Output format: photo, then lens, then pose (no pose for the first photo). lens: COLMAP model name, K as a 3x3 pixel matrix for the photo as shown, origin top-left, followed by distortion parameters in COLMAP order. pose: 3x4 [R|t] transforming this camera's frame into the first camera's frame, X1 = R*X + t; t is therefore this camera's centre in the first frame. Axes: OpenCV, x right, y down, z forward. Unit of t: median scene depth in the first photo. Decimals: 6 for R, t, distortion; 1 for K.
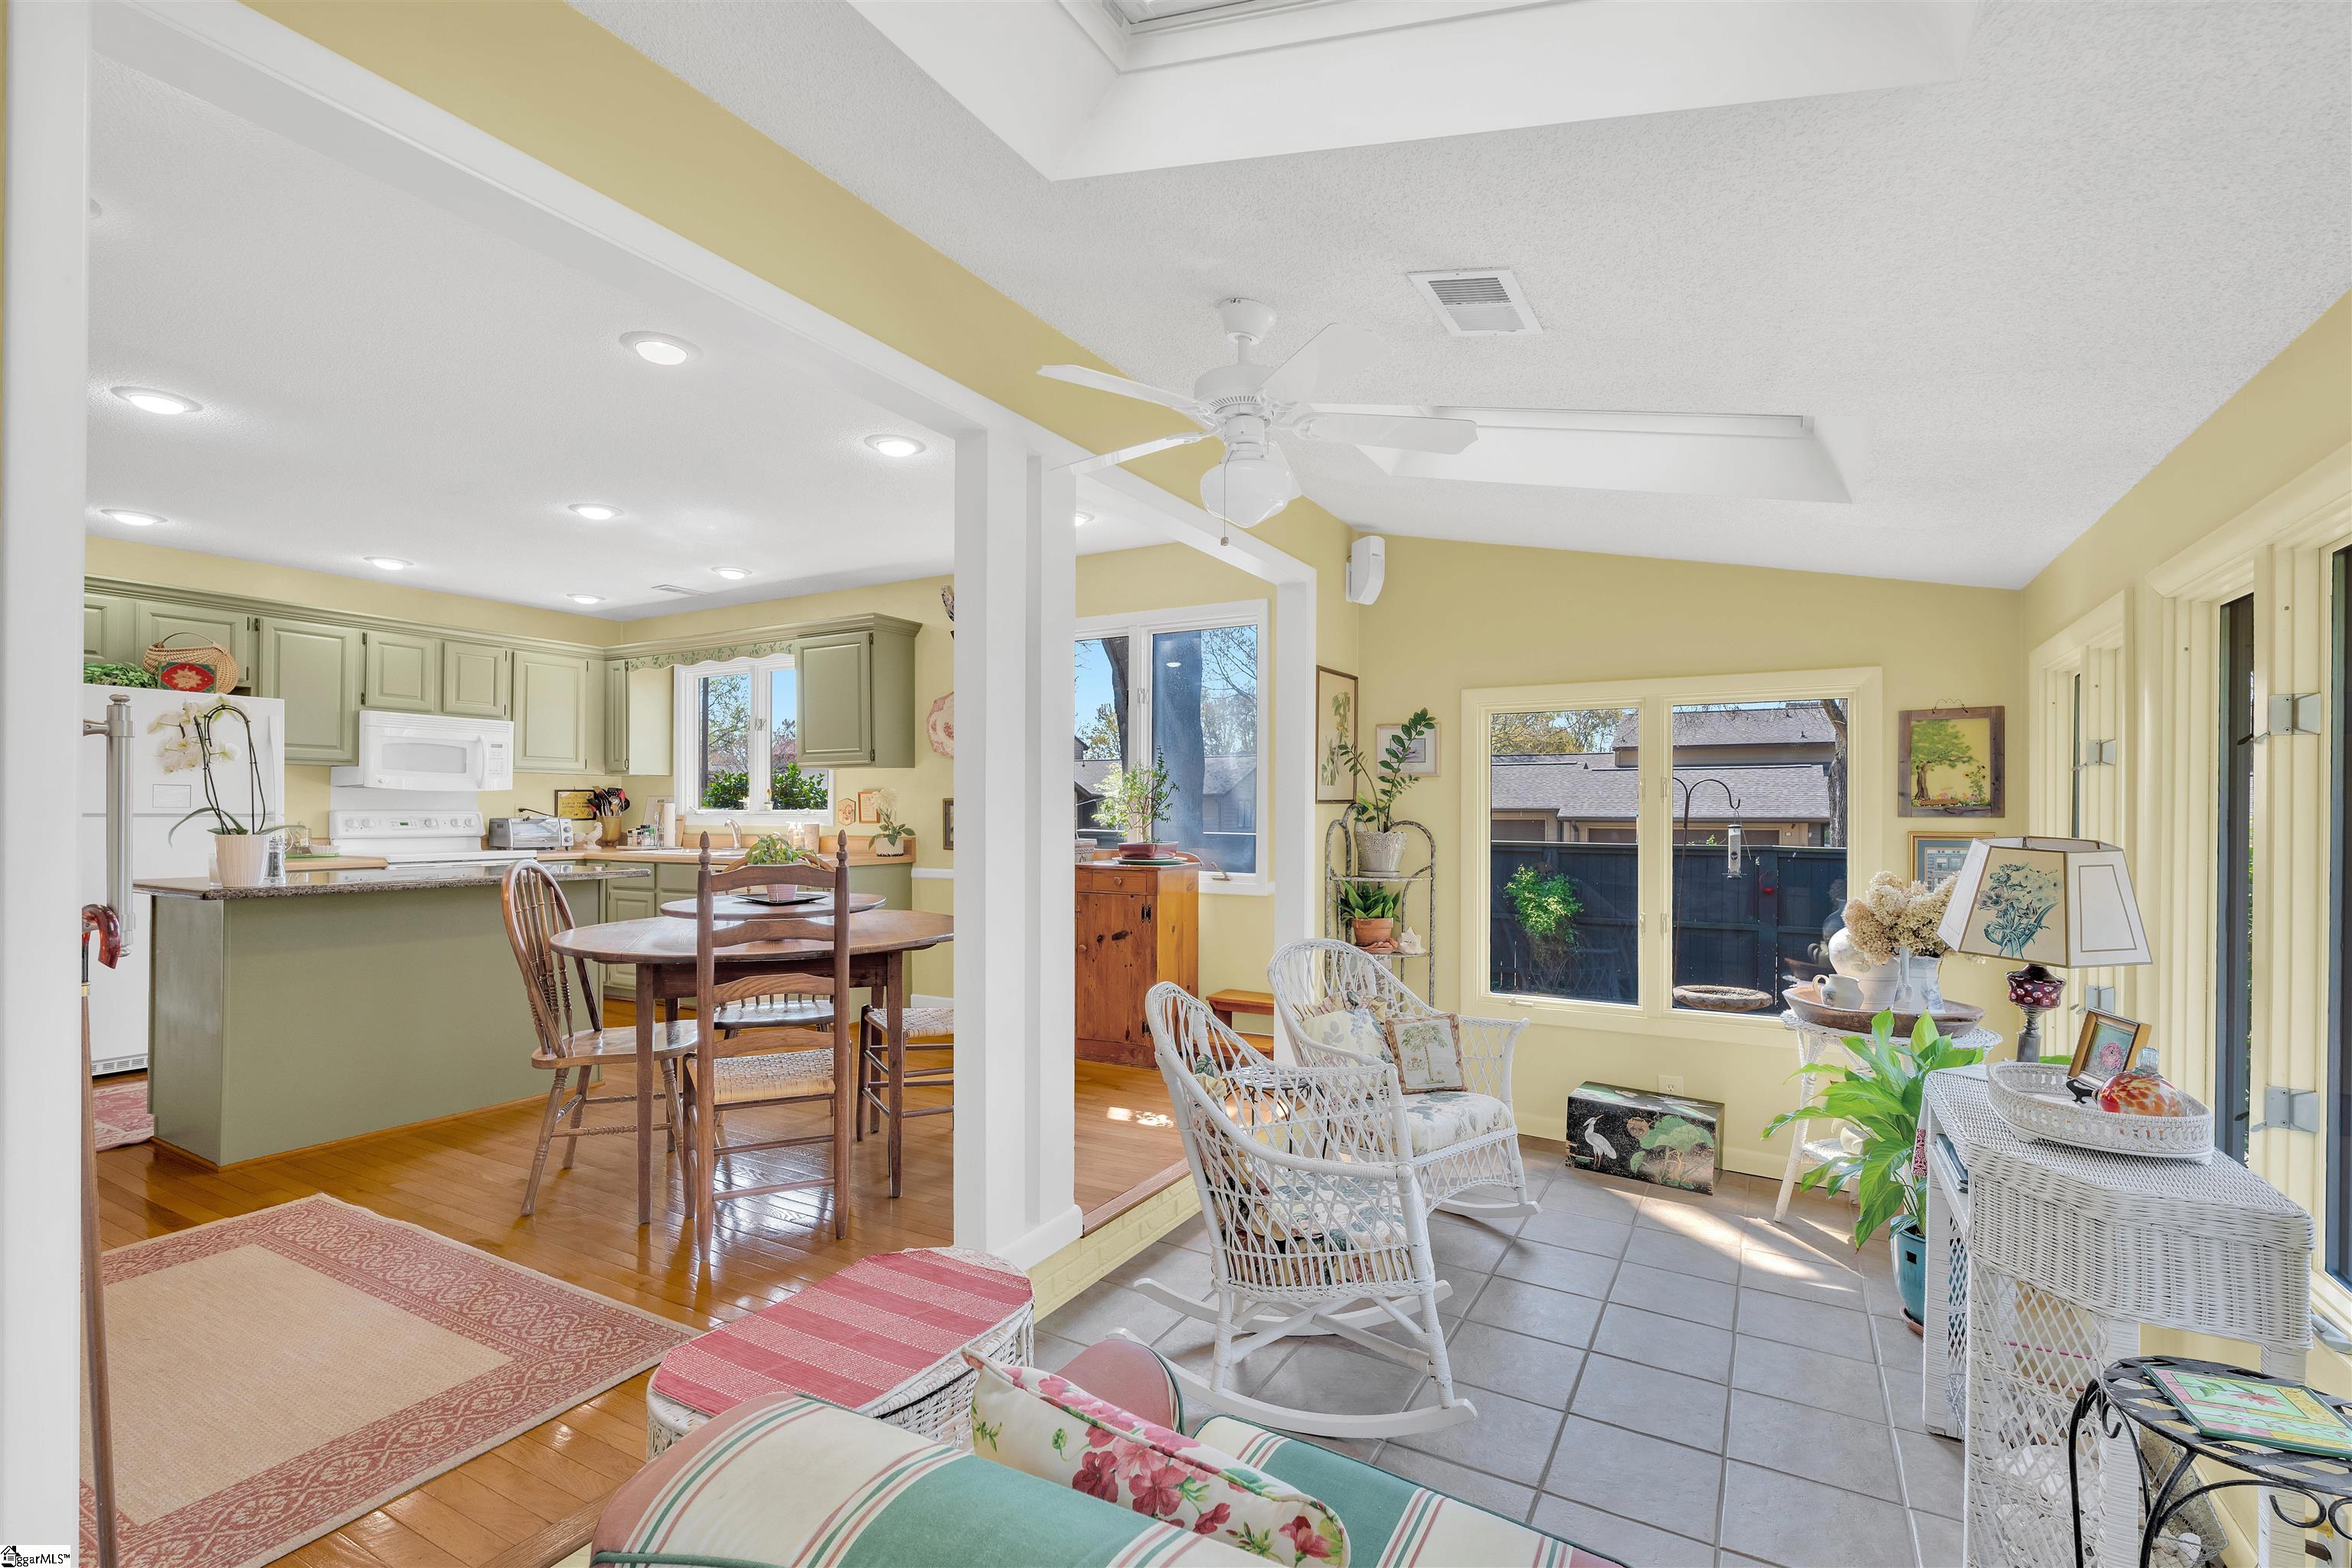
lens RADIAL K [[1058.1, 0, 1254.1], [0, 1058.1, 811.5], [0, 0, 1]] dist [-0.003958, -0.000727]
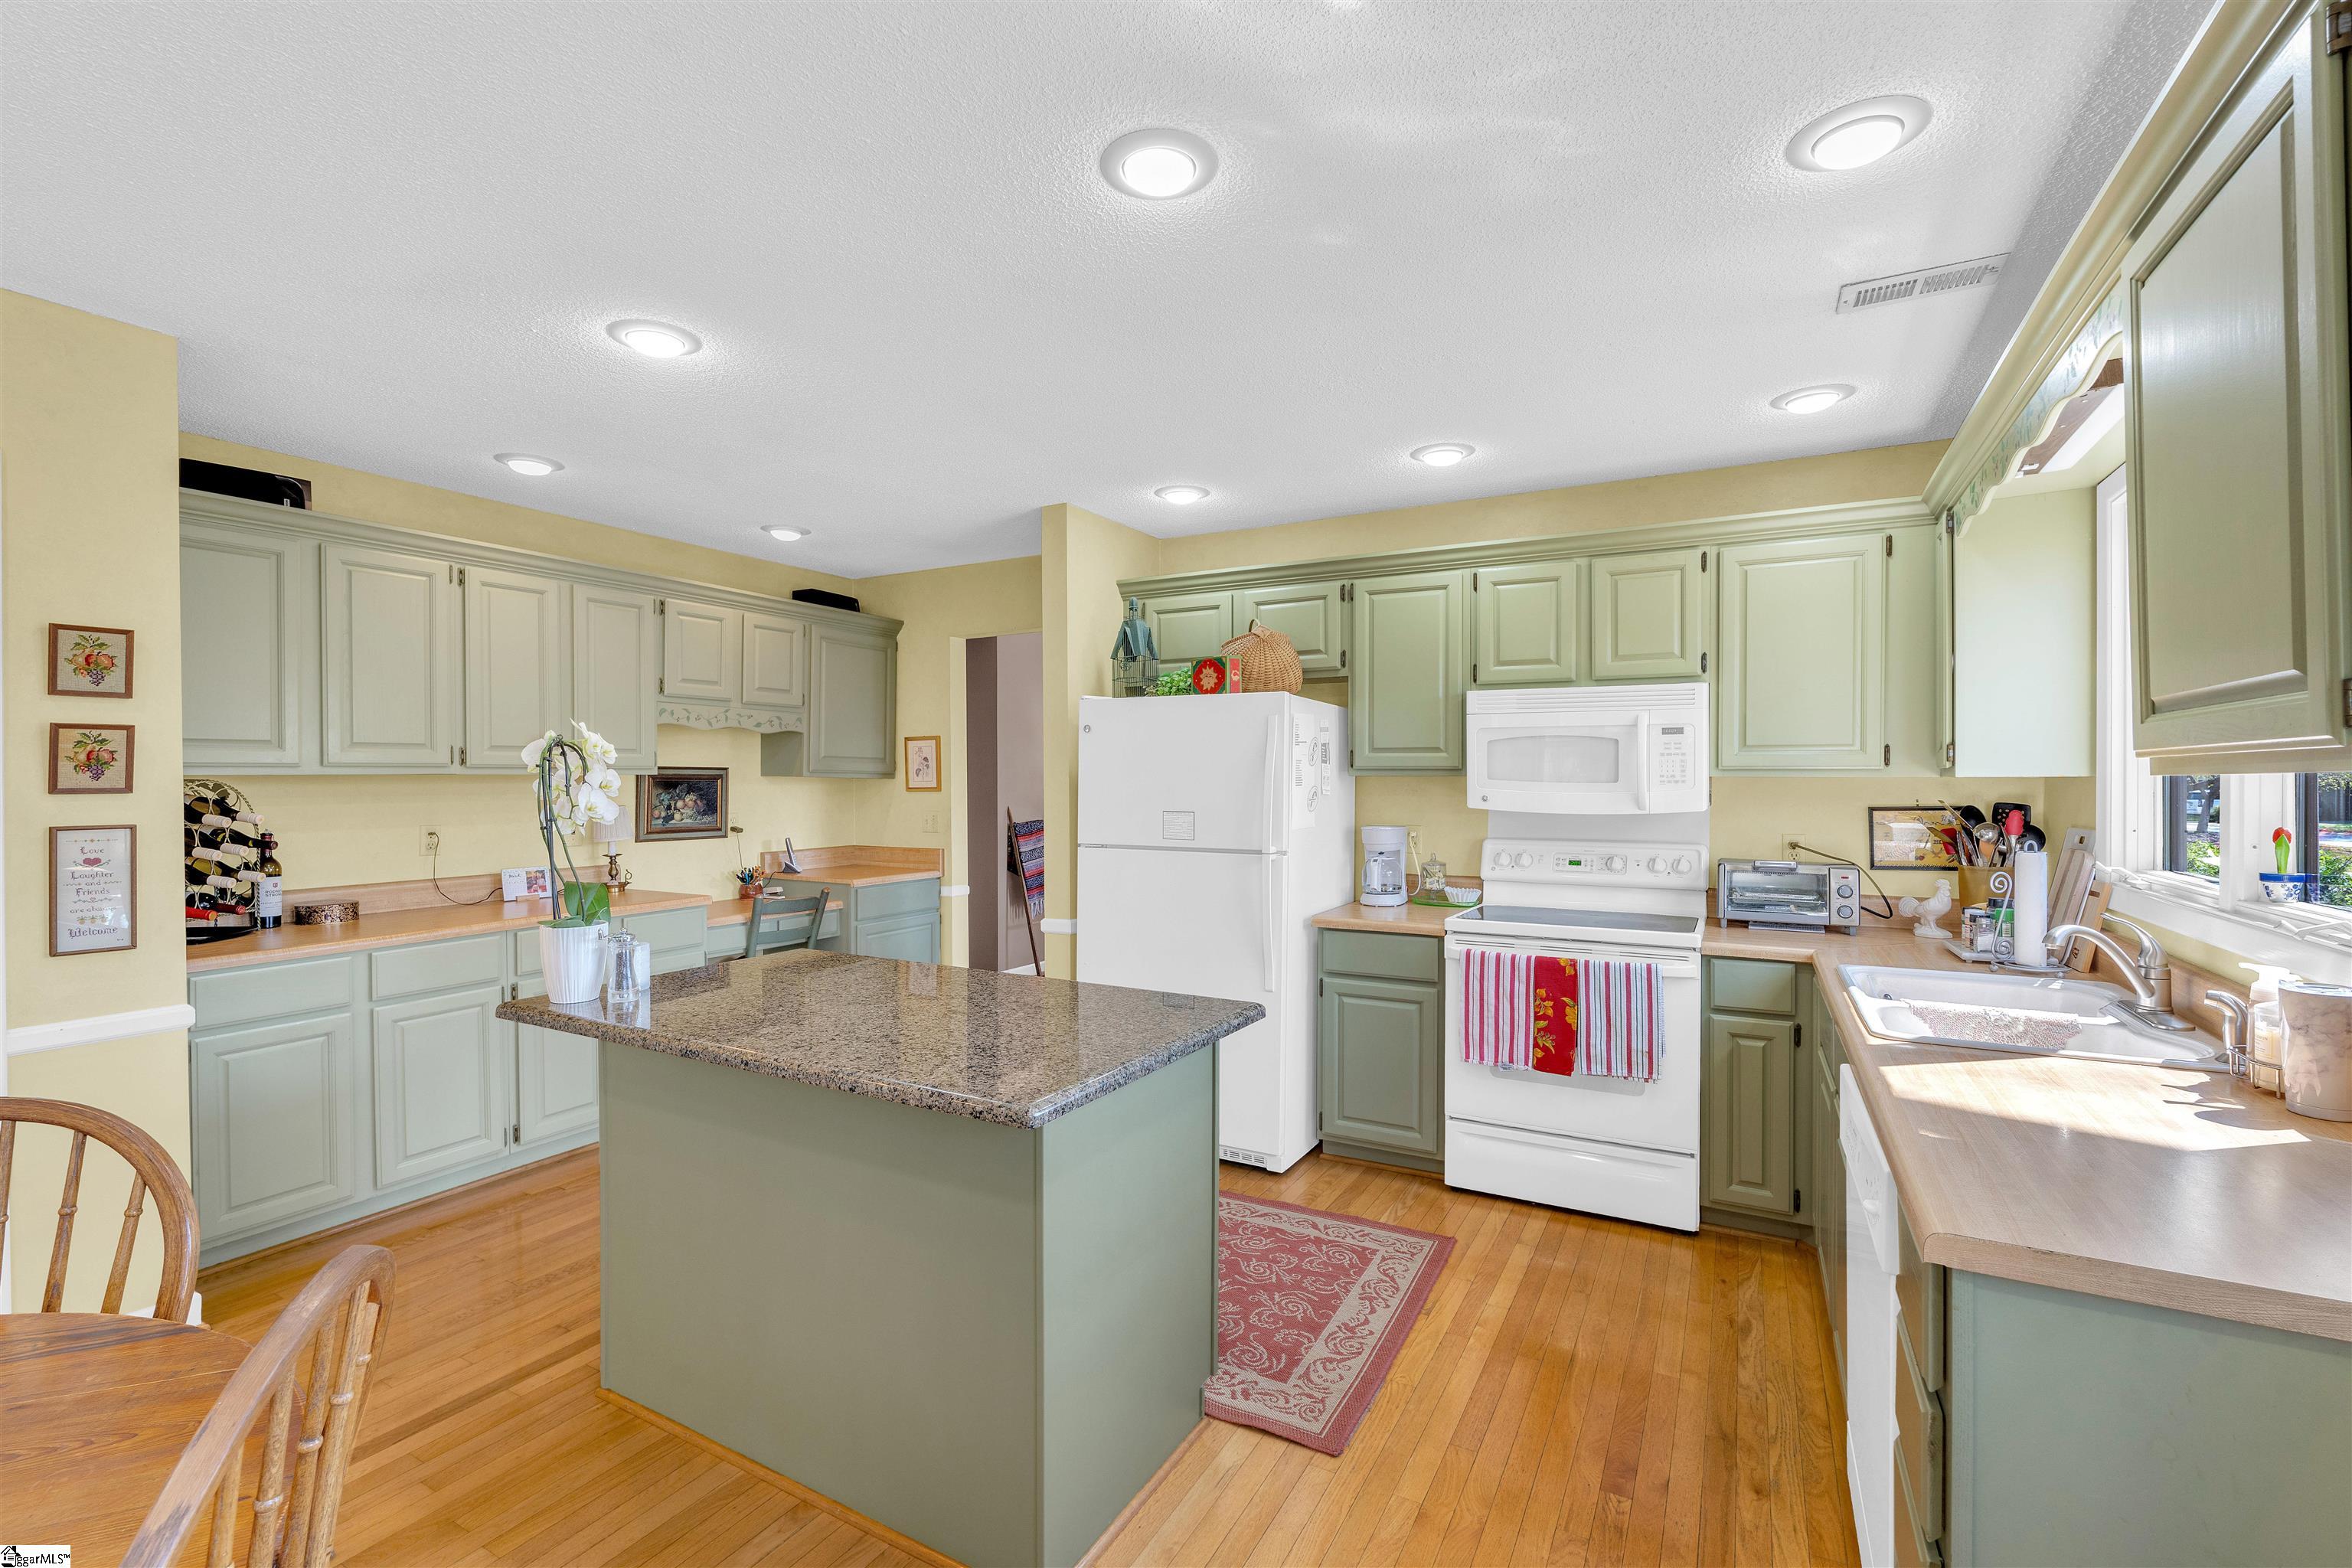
lens RADIAL K [[1058.1, 0, 1155.2], [0, 1058.1, 771.0], [0, 0, 1]] dist [-0.003958, -0.000727]
pose [[-0.028425, -0.002932, -0.999592, -0.178181], [0.000642, 0.999995, -0.002952, -0.044475], [0.999596, -0.000726, -0.028423, 0.824029]]
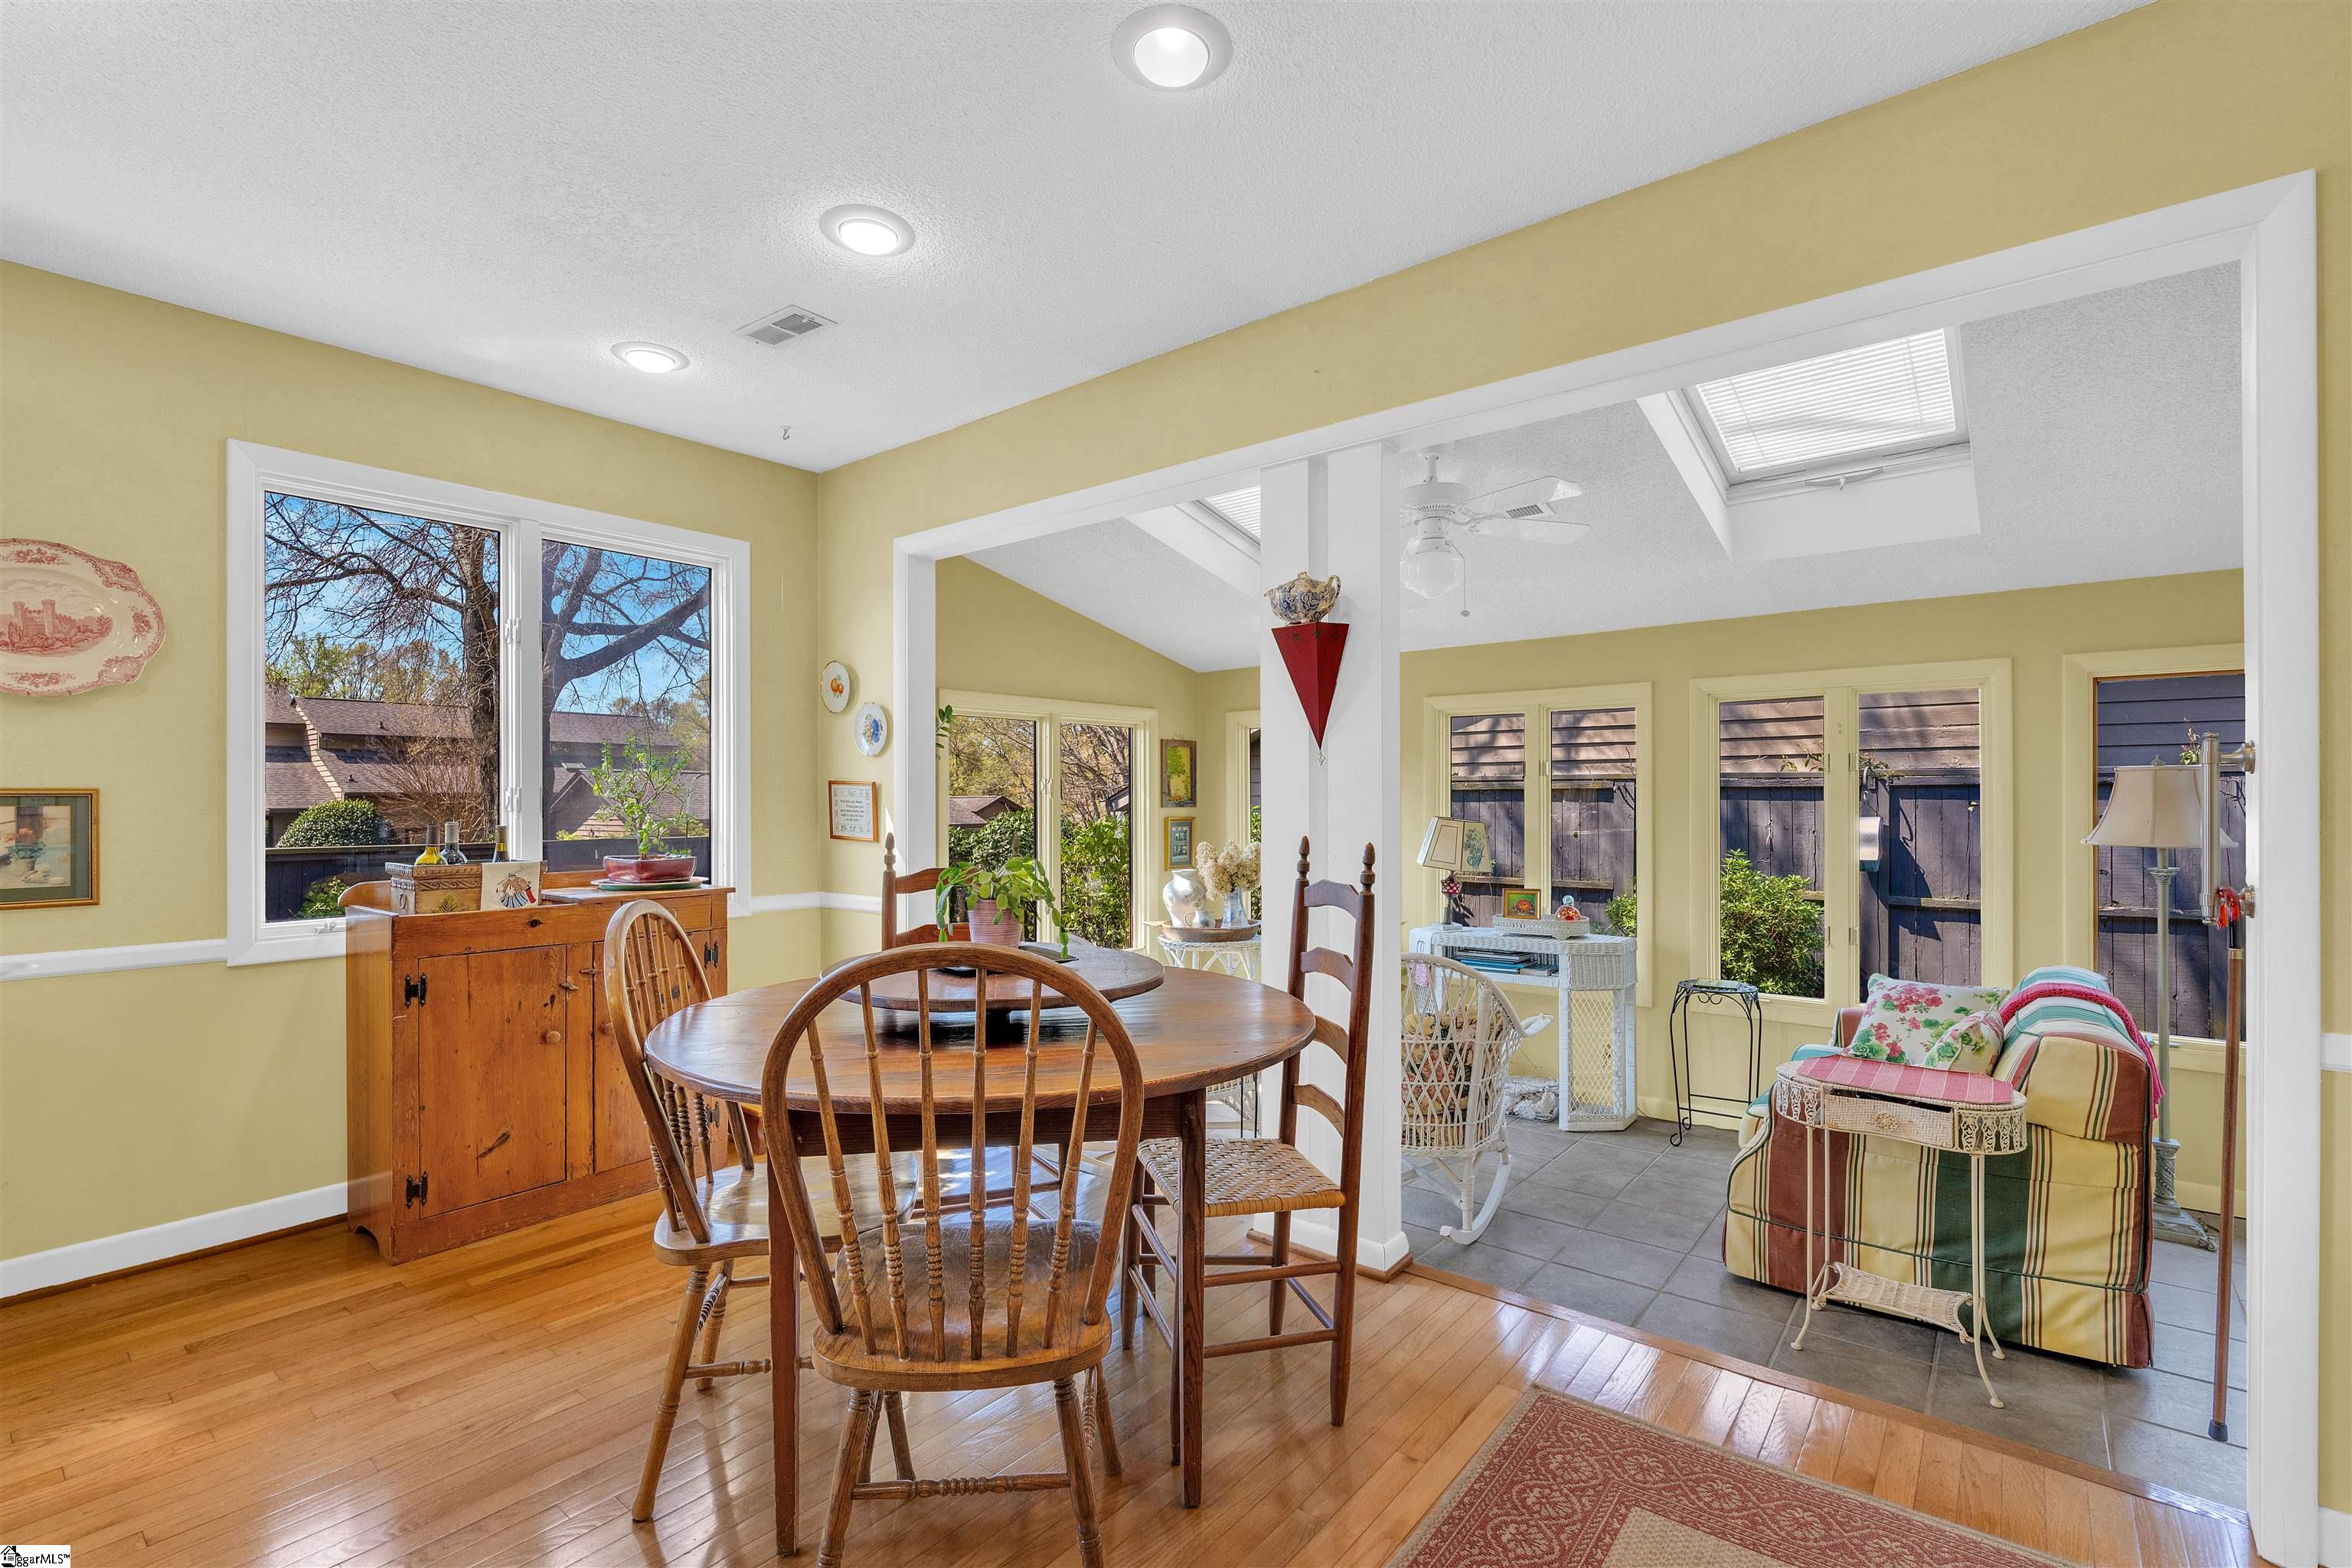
lens RADIAL K [[1058.1, 0, 1115.7], [0, 1058.1, 803.7], [0, 0, 1]] dist [-0.003958, -0.000727]
pose [[0.224749, -0.006430, 0.974396, -0.619562], [0.003599, 0.999977, 0.005768, -0.006782], [-0.974410, 0.002210, 0.224767, 0.477390]]
